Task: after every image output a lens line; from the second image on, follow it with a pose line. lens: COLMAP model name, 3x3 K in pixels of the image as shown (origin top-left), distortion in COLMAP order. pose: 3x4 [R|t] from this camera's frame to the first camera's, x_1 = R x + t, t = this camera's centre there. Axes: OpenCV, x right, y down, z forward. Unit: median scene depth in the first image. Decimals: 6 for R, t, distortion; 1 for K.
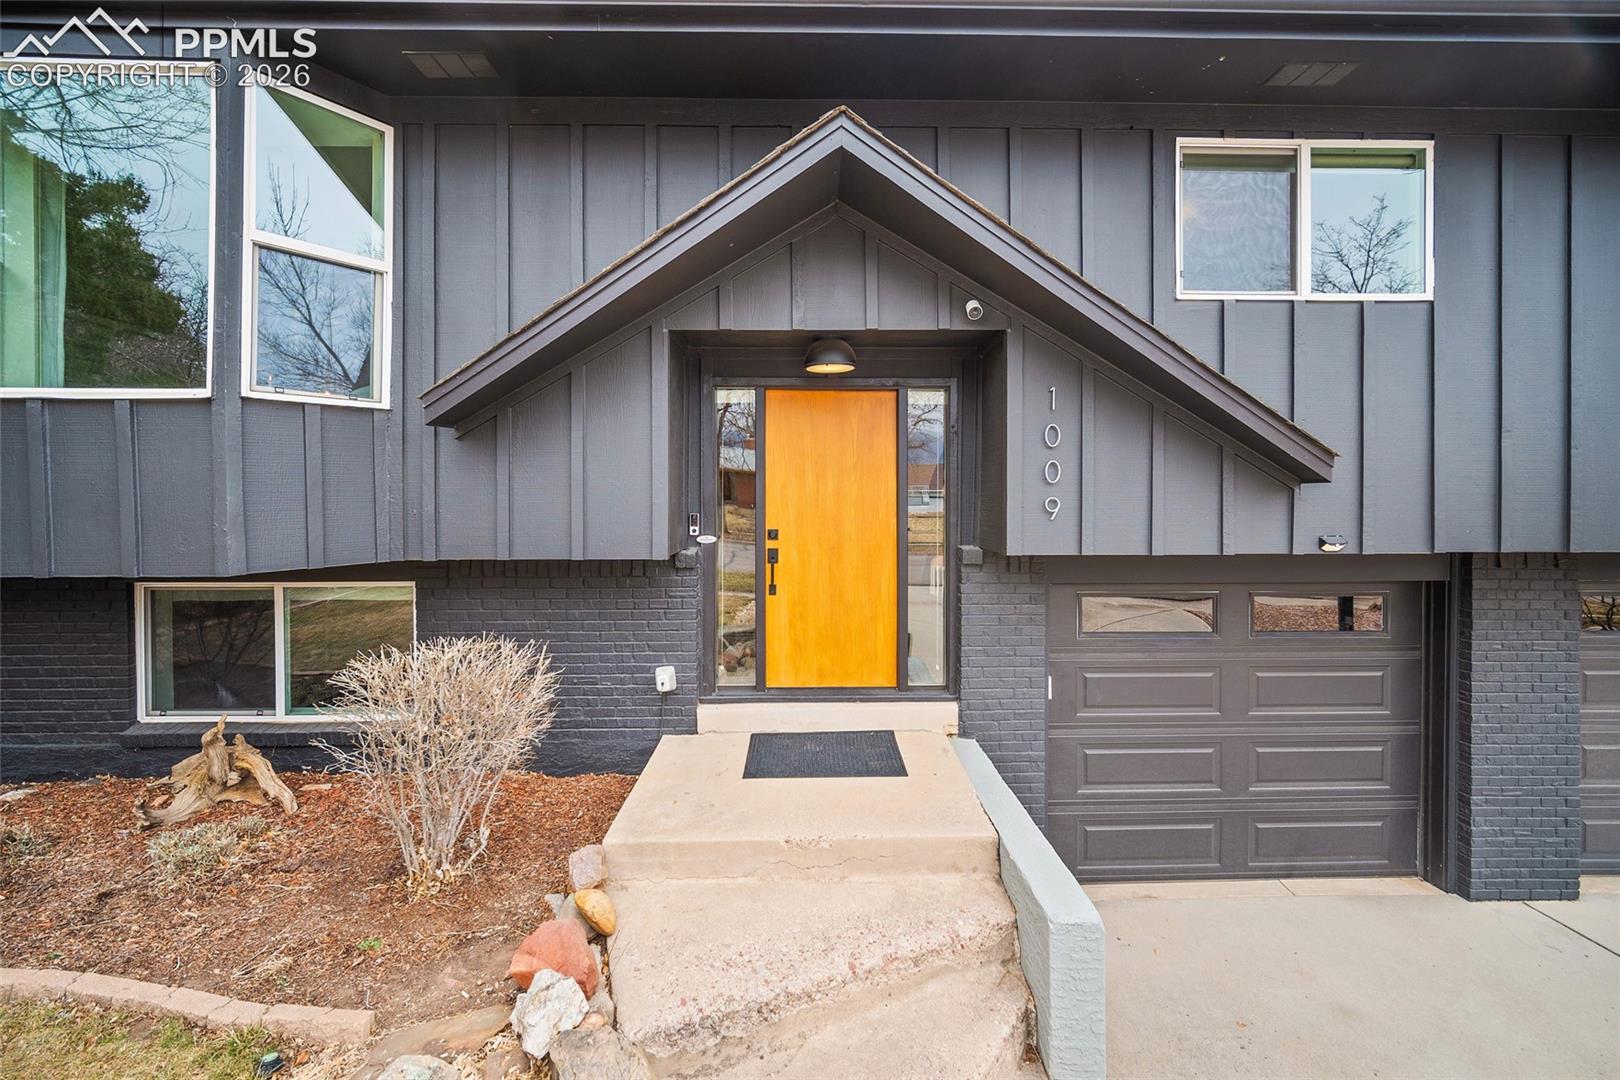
lens RADIAL K [[635.5, 0, 813.4], [0, 635.5, 538.1], [0, 0, 1]] dist [-0.002217, -0.000070]
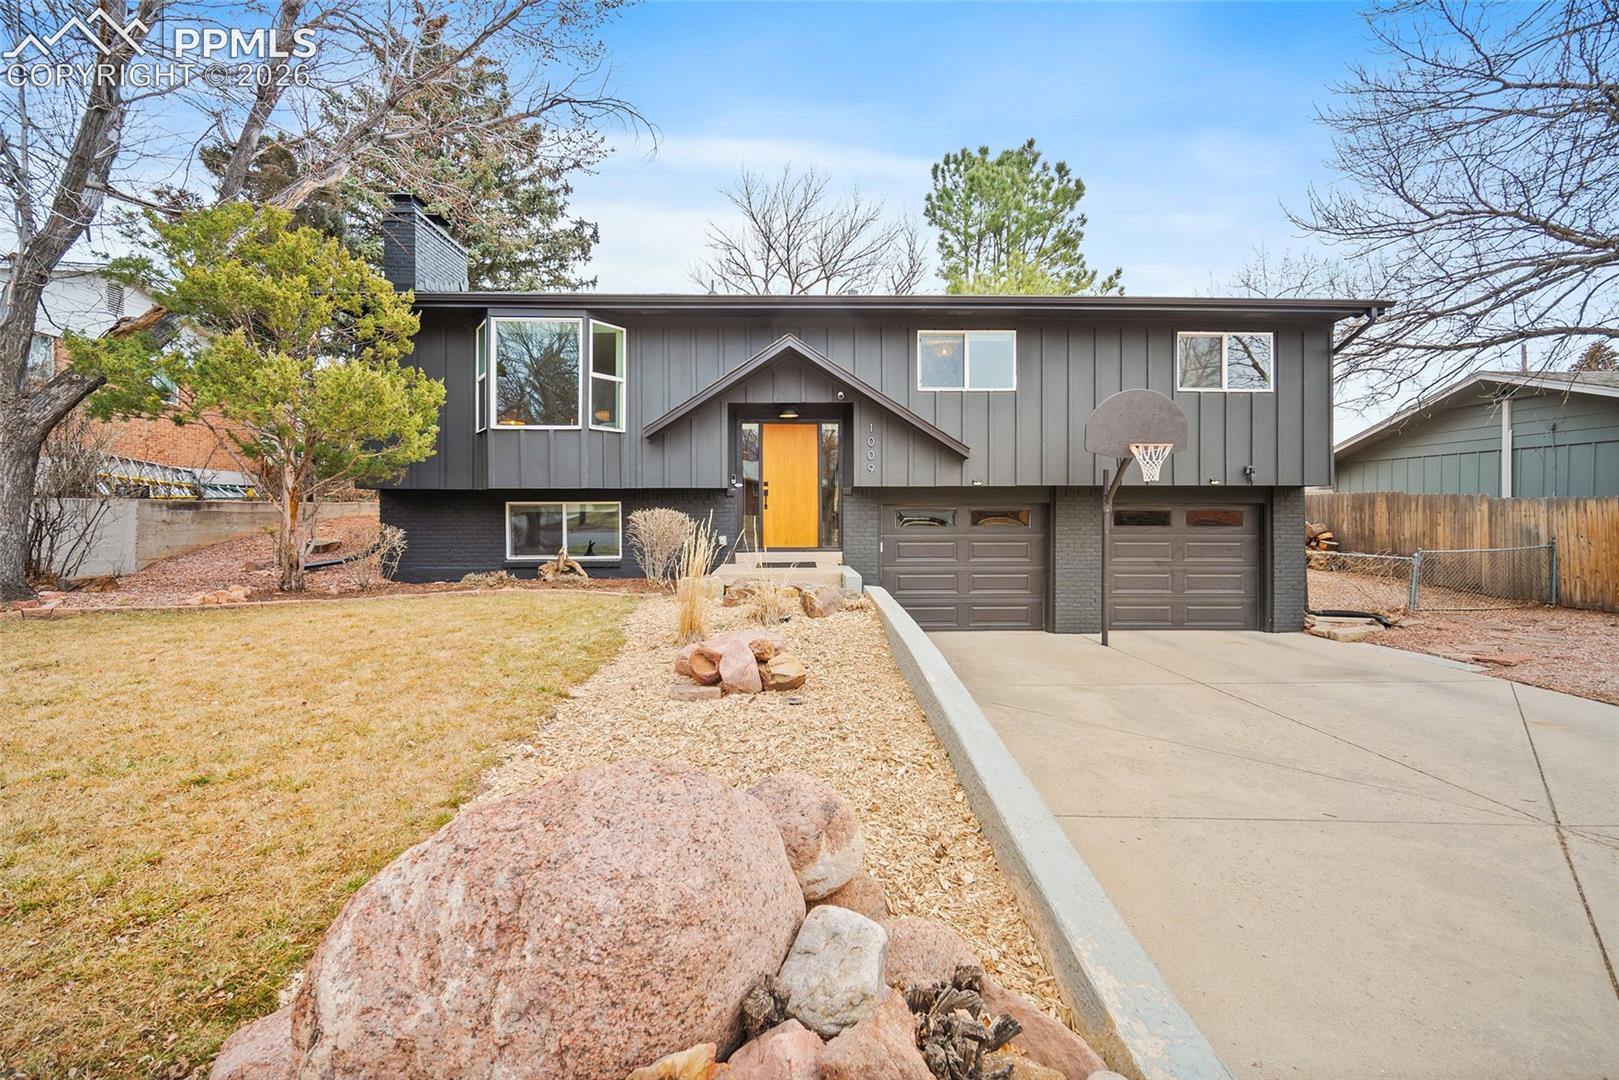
lens RADIAL K [[635.2, 0, 809.8], [0, 635.2, 539.2], [0, 0, 1]] dist [-0.002217, -0.000070]
pose [[0.999949, -0.002493, 0.009805, 0.086889], [0.002696, 0.999781, -0.020735, 0.286060], [-0.009751, 0.020760, 0.999737, -1.570806]]
